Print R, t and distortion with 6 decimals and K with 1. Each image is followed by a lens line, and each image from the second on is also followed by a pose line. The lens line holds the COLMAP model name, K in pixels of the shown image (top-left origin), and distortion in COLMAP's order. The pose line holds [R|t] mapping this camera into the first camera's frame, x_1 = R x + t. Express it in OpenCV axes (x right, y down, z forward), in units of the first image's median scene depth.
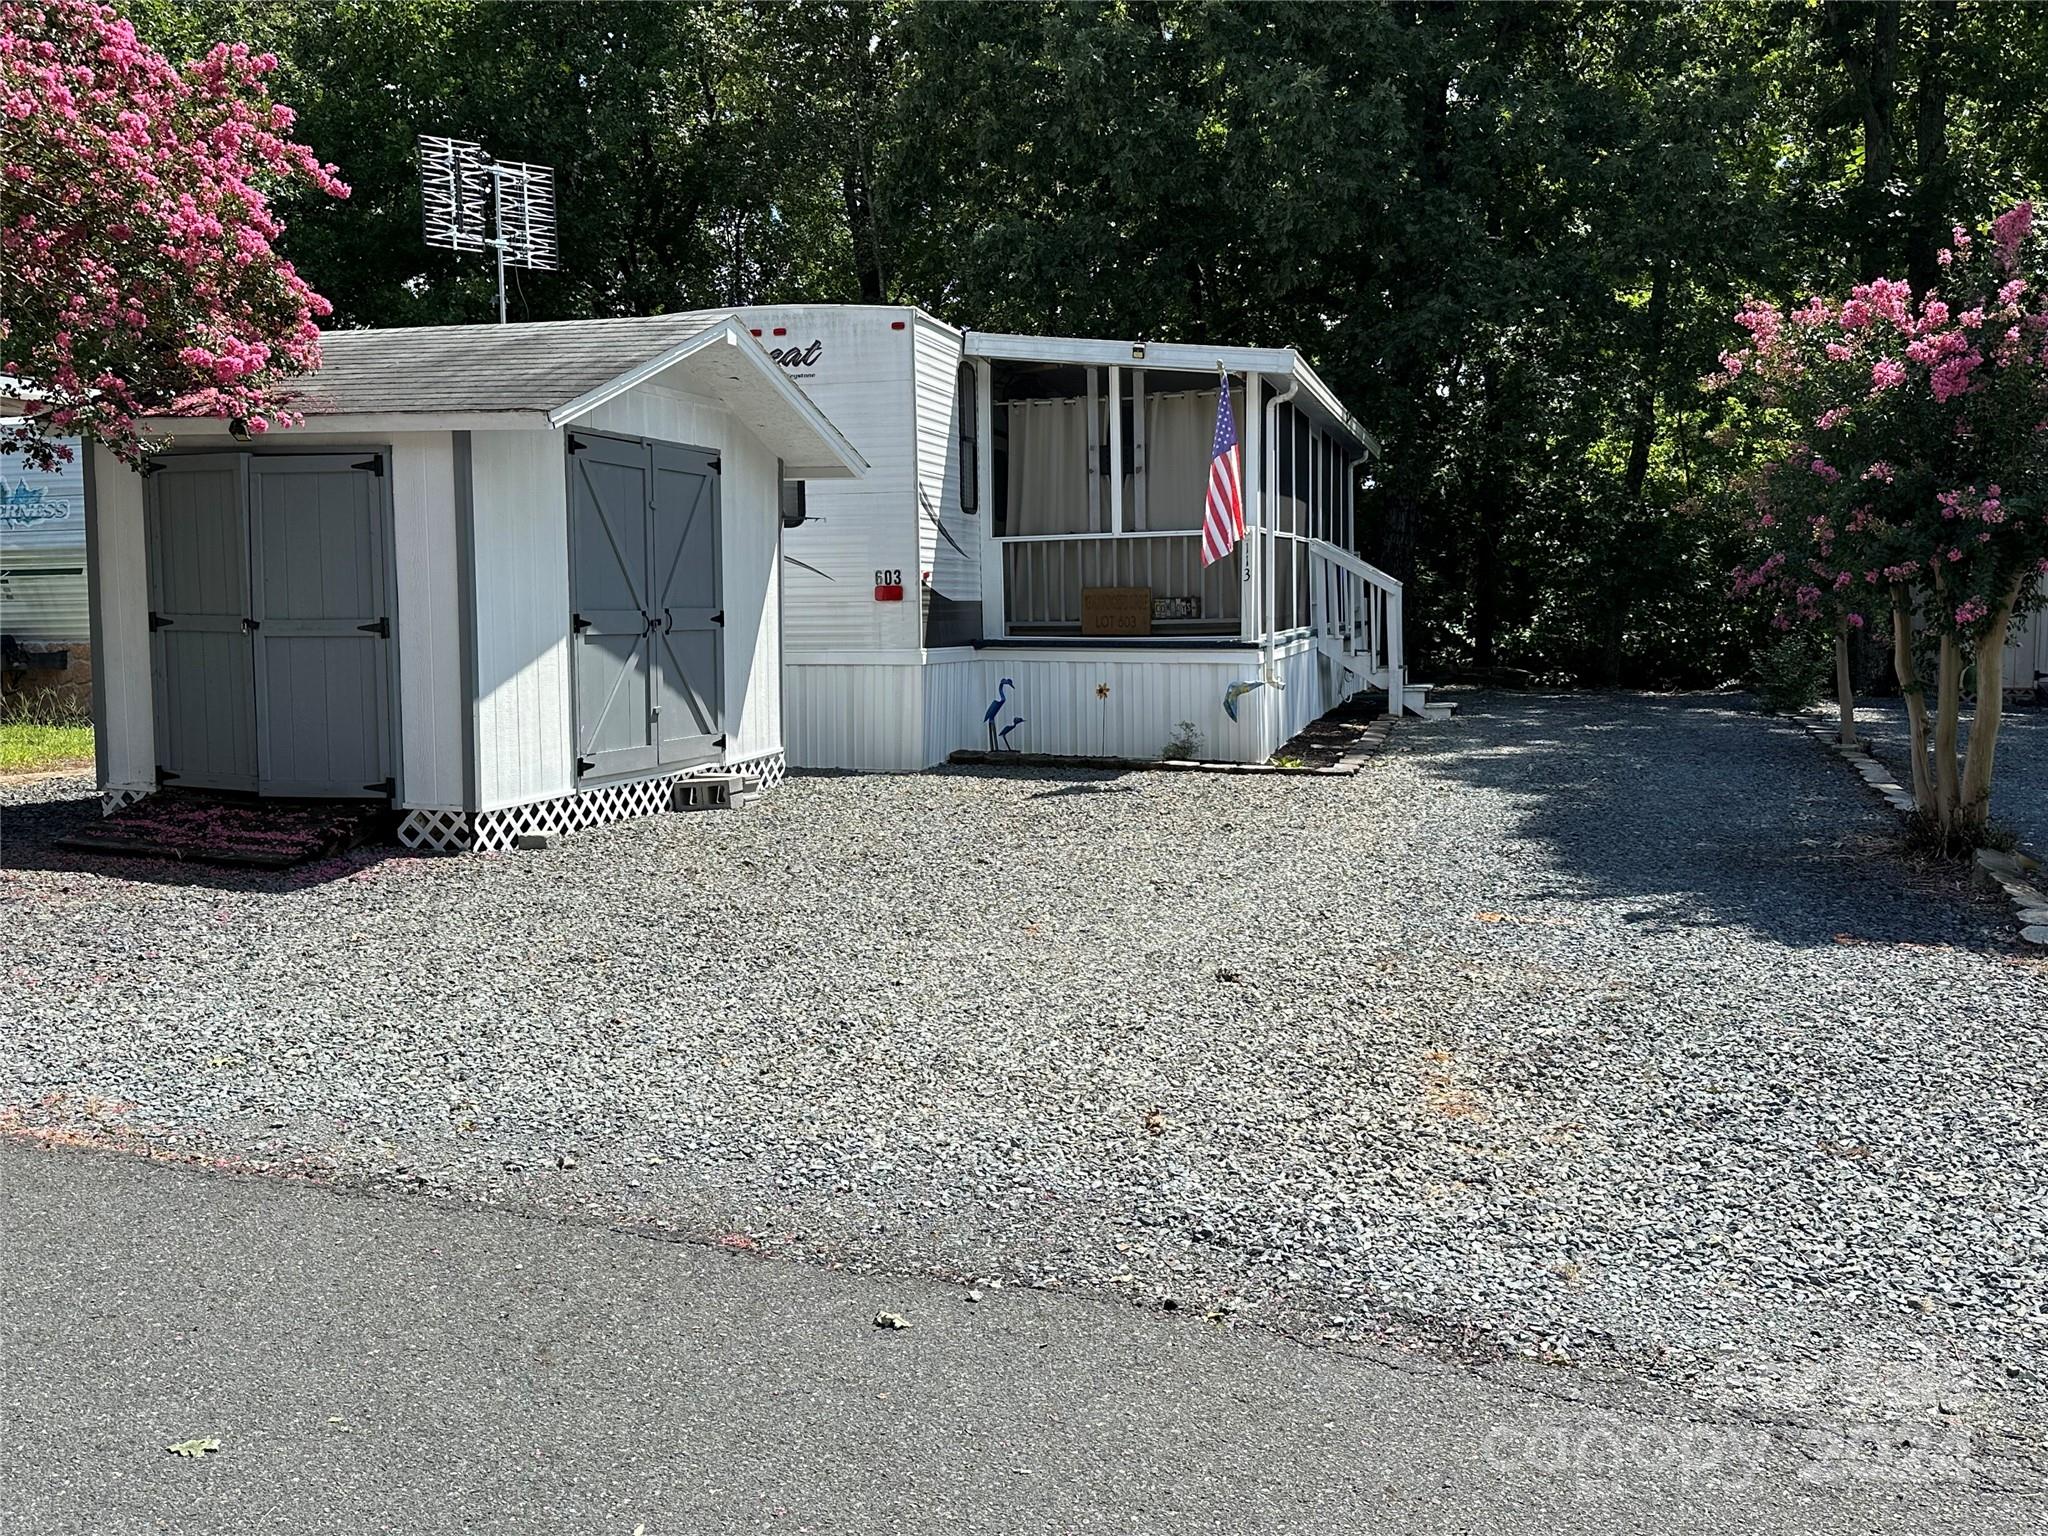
lens RADIAL K [[1704.0, 0, 1024.0], [0, 1704.0, 768.0], [0, 0, 1]] dist [0.180408, -0.402953]
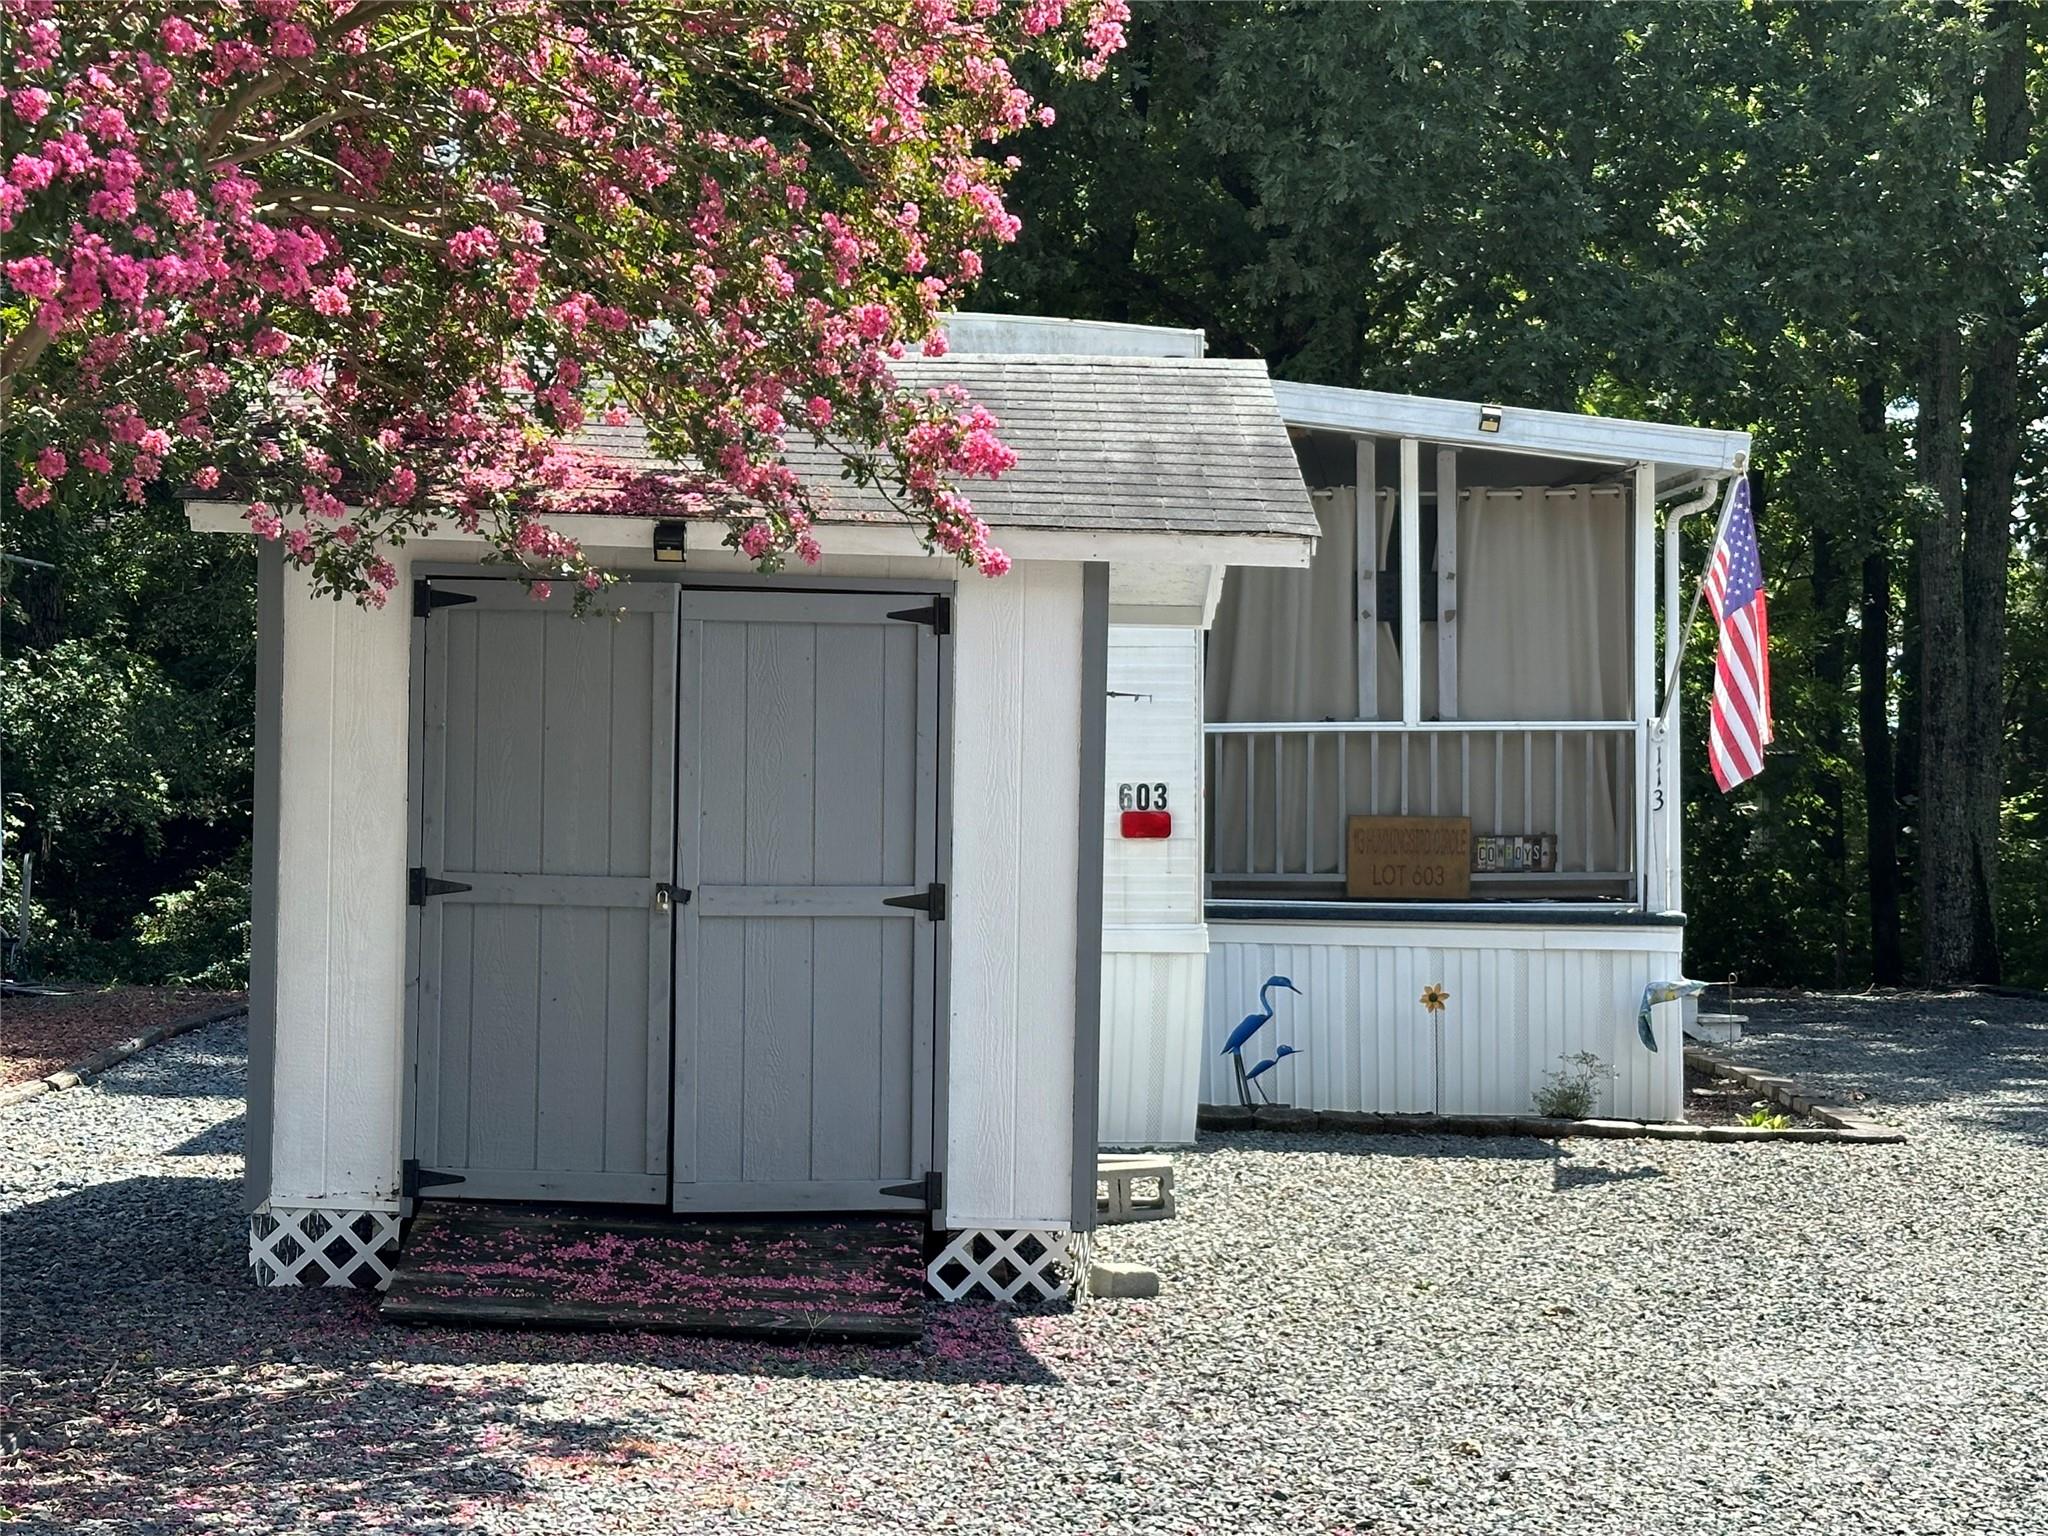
lens RADIAL K [[3403.5, 0, 1024.0], [0, 3403.5, 768.0], [0, 0, 1]] dist [0.083701, 0.016773]
pose [[0.942923, 0.019172, 0.332457, -0.485478], [0.015899, 0.994611, -0.102452, -0.007516], [-0.332630, 0.101890, 0.937537, -0.029406]]
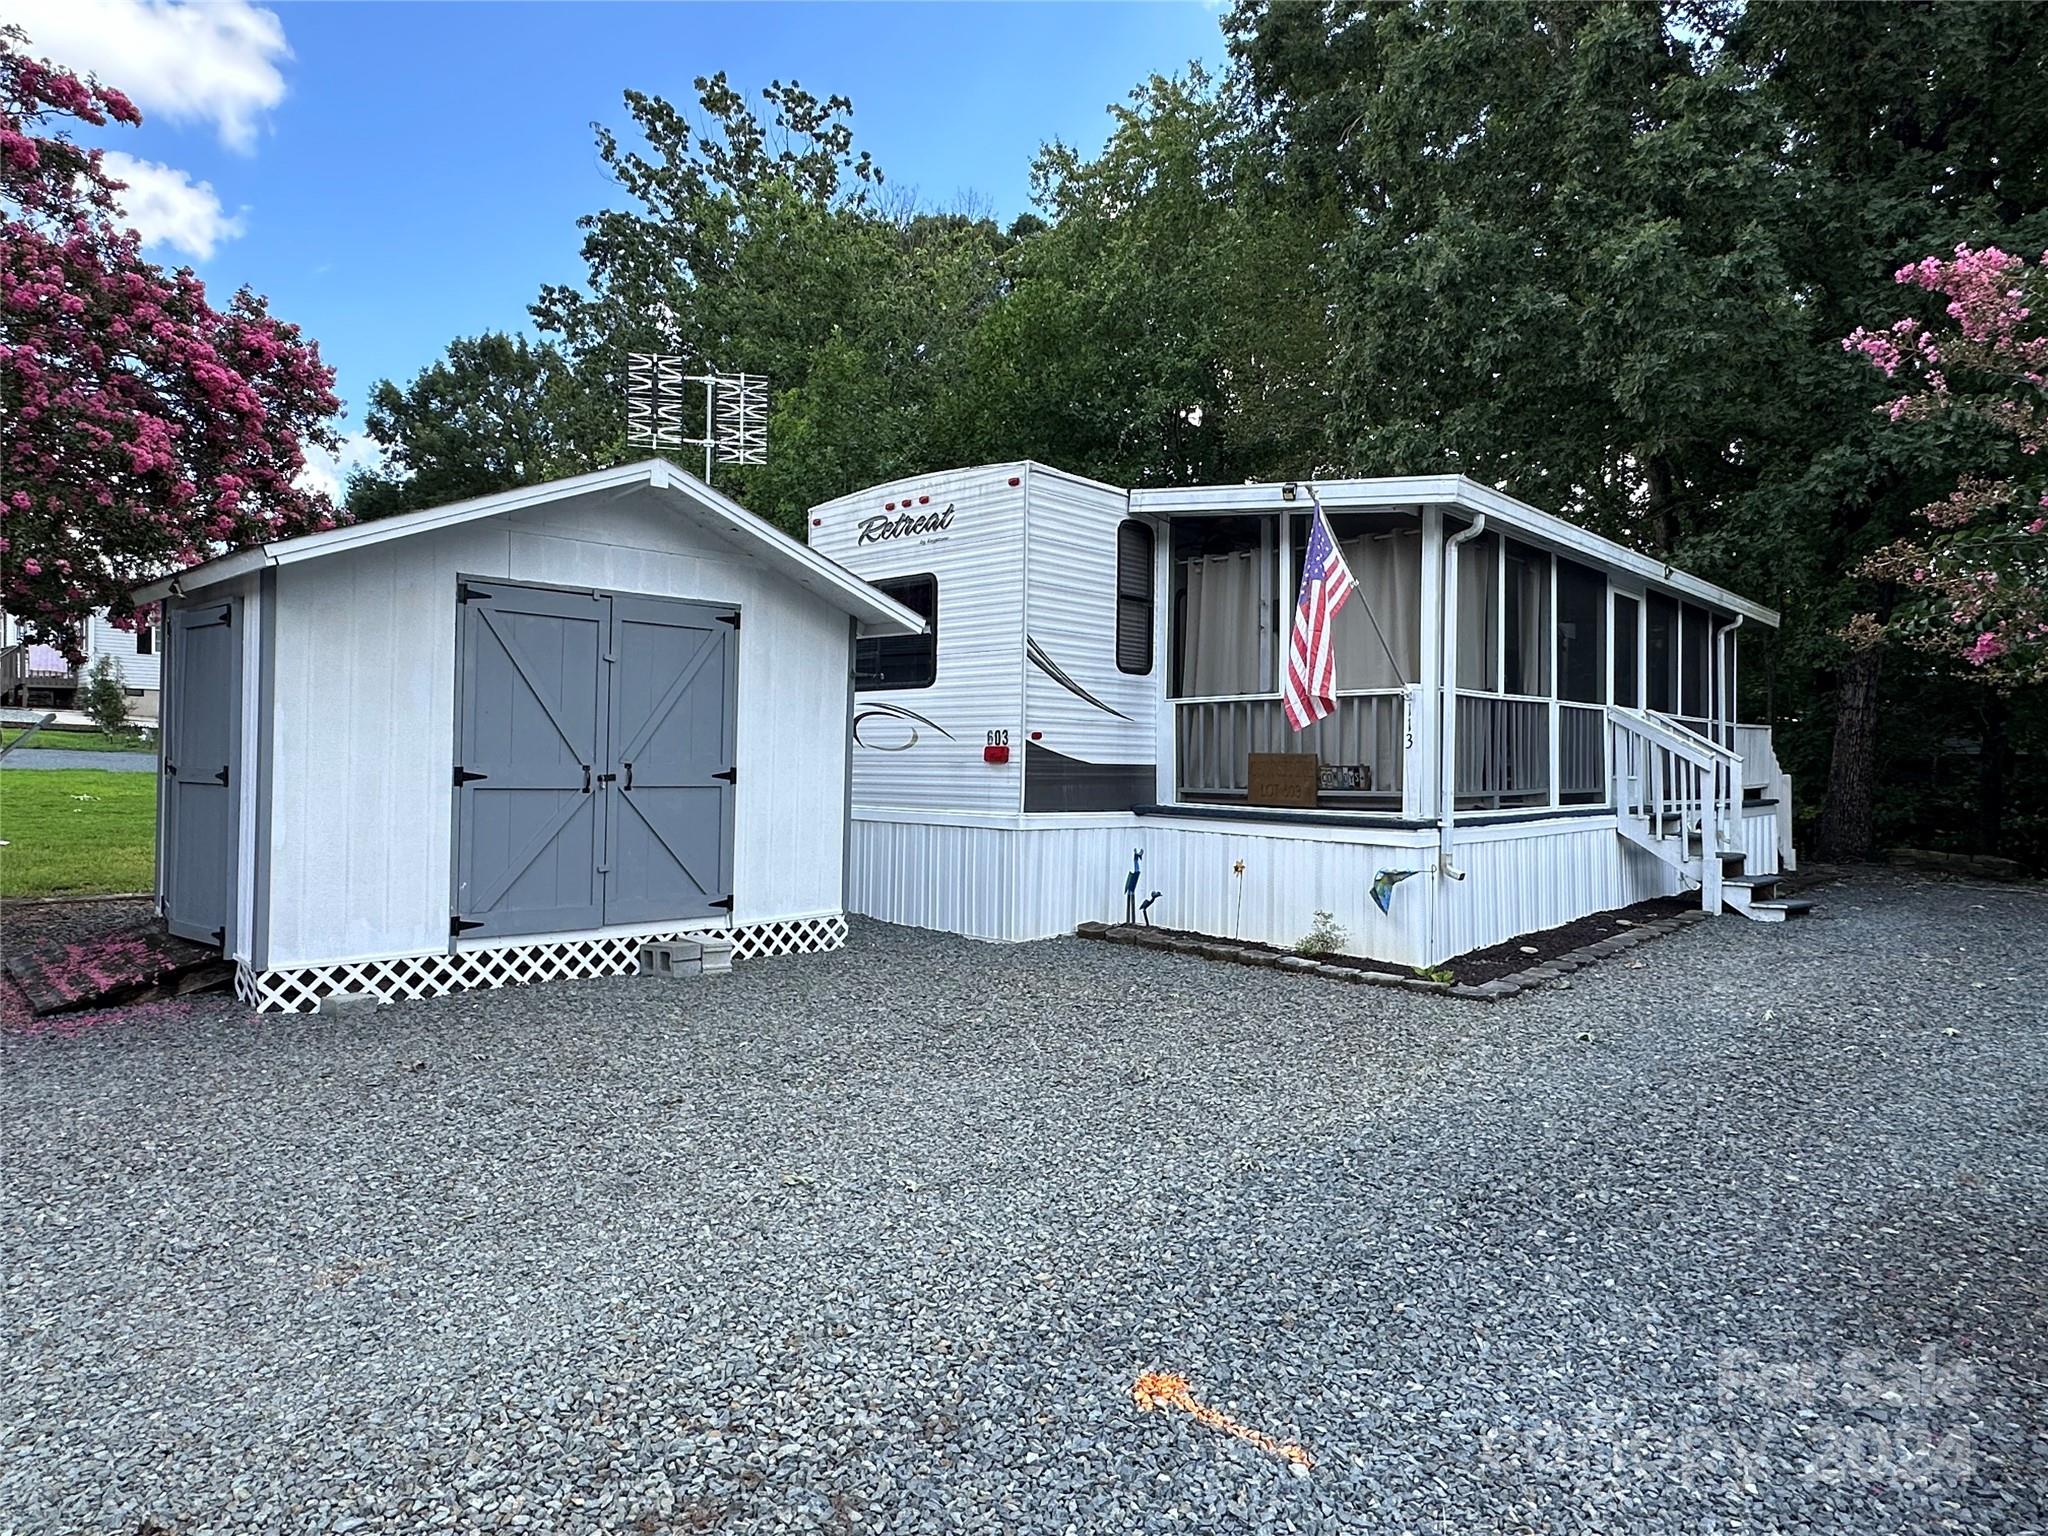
lens RADIAL K [[1229.7, 0, 1024.0], [0, 1229.7, 768.0], [0, 0, 1]] dist [-0.003022, 0.000112]
pose [[0.889116, 0.023341, -0.457086, 0.248632], [-0.066392, 0.994713, -0.078349, -0.041510], [0.452841, 0.100008, 0.885965, 0.398551]]
